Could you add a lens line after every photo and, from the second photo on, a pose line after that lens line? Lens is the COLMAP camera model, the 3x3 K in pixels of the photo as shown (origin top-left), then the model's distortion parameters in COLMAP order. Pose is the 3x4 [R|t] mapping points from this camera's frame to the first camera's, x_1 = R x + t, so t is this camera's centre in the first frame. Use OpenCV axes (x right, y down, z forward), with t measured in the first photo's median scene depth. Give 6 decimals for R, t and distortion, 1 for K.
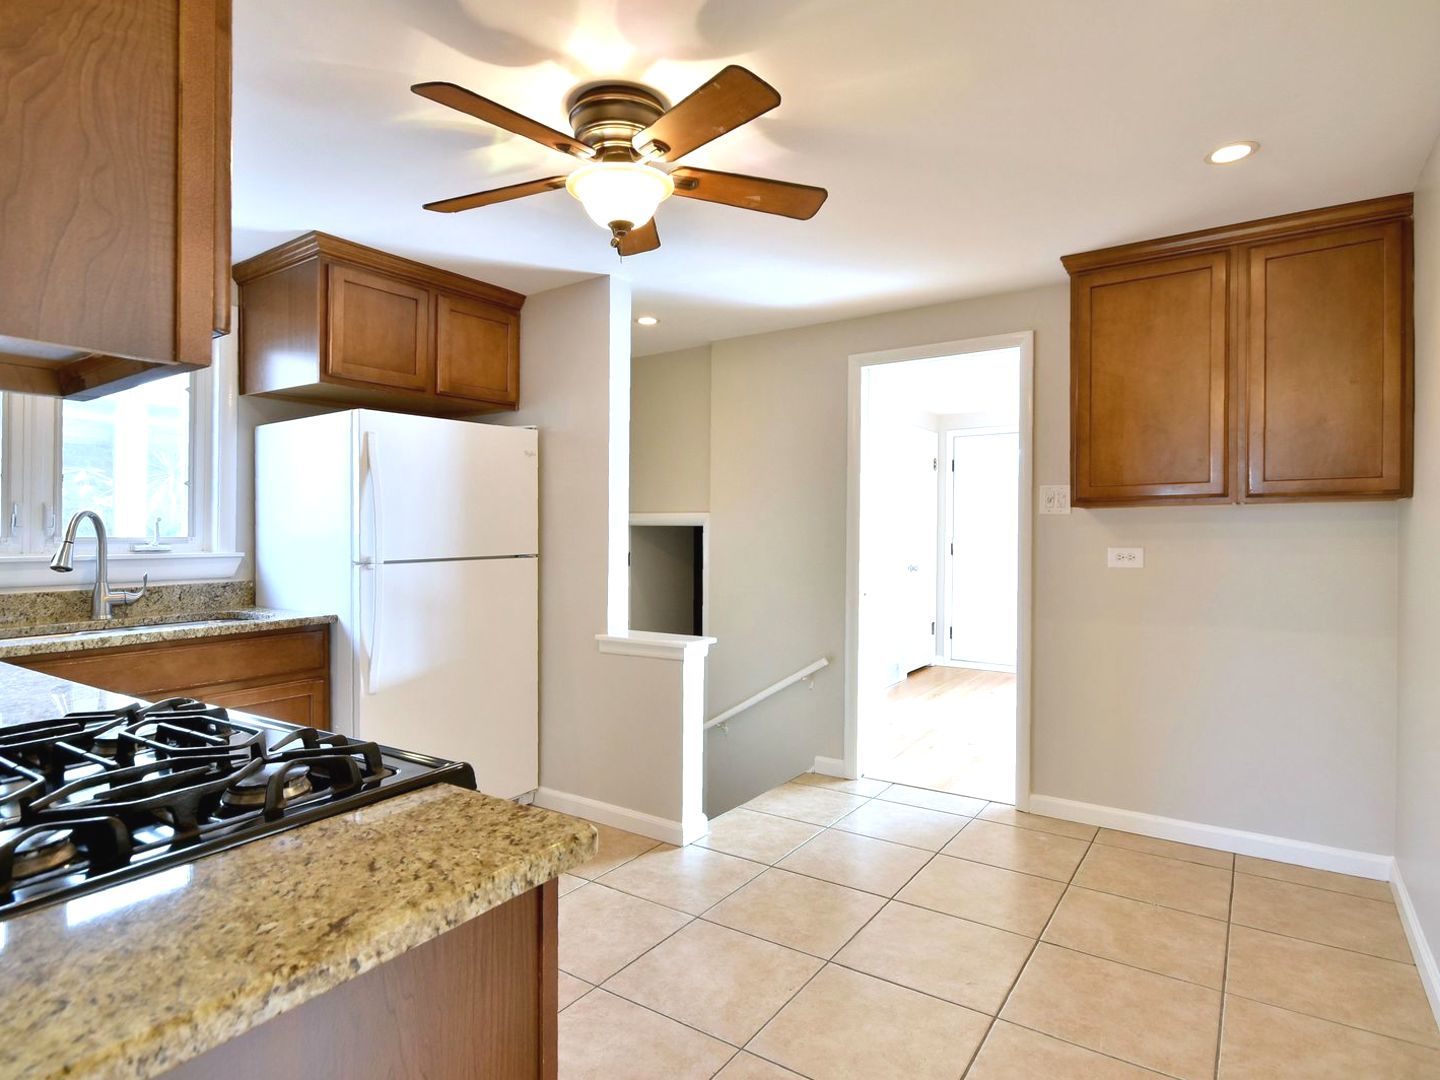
lens RADIAL K [[801.9, 0, 720.0], [0, 801.9, 540.0], [0, 0, 1]] dist [0.005836, 0.001737]
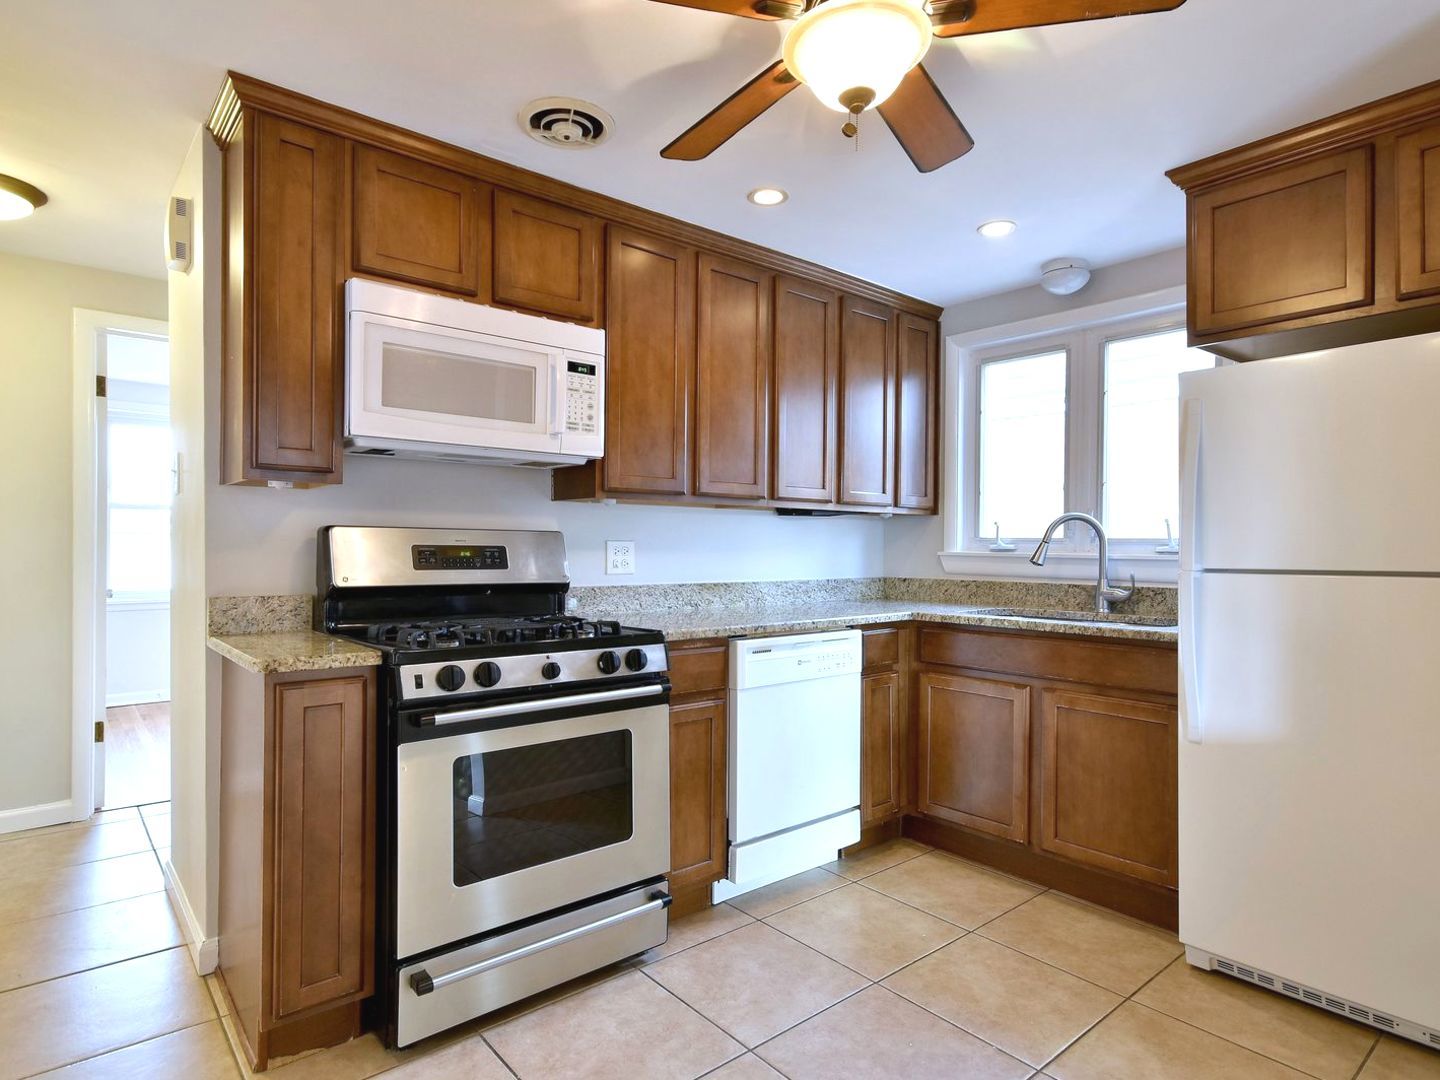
lens RADIAL K [[801.9, 0, 720.0], [0, 801.9, 540.0], [0, 0, 1]] dist [0.005836, 0.001737]
pose [[-0.272894, -0.003351, -0.962038, 0.461432], [-0.011520, 0.999934, -0.000215, 0.005243], [0.961975, 0.011025, -0.272914, 0.828678]]
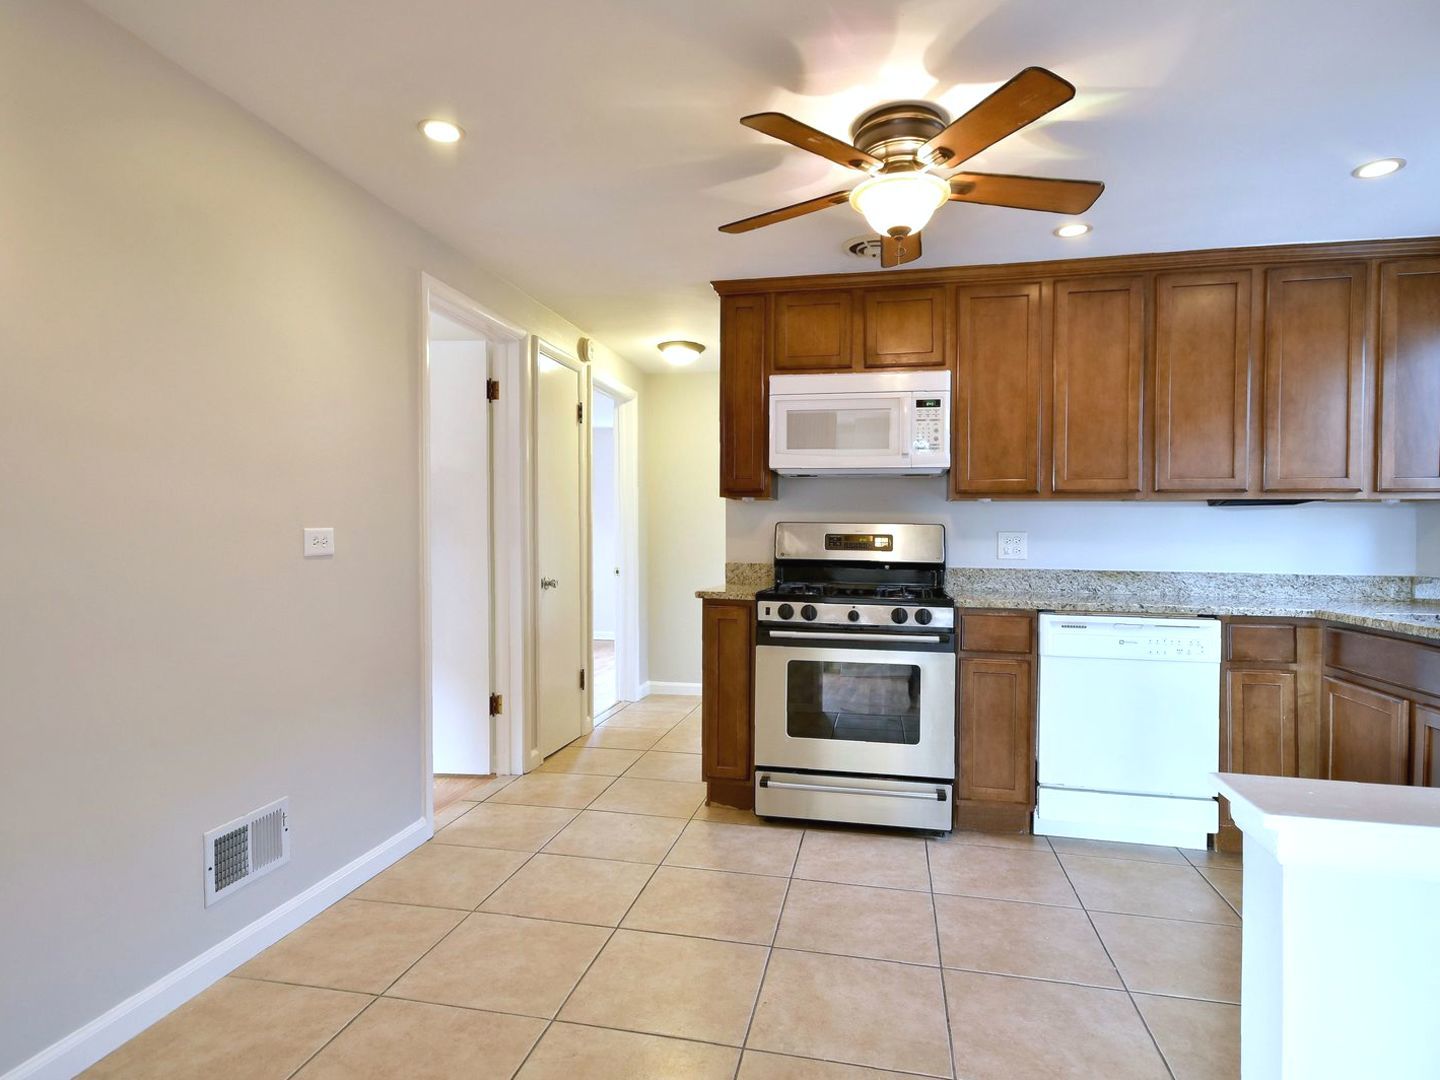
lens RADIAL K [[801.9, 0, 720.0], [0, 801.9, 540.0], [0, 0, 1]] dist [0.005836, 0.001737]
pose [[-0.924855, -0.002700, -0.380309, 0.390885], [-0.008150, 0.999886, 0.012719, 0.008697], [0.380231, 0.014862, -0.924772, 1.457811]]
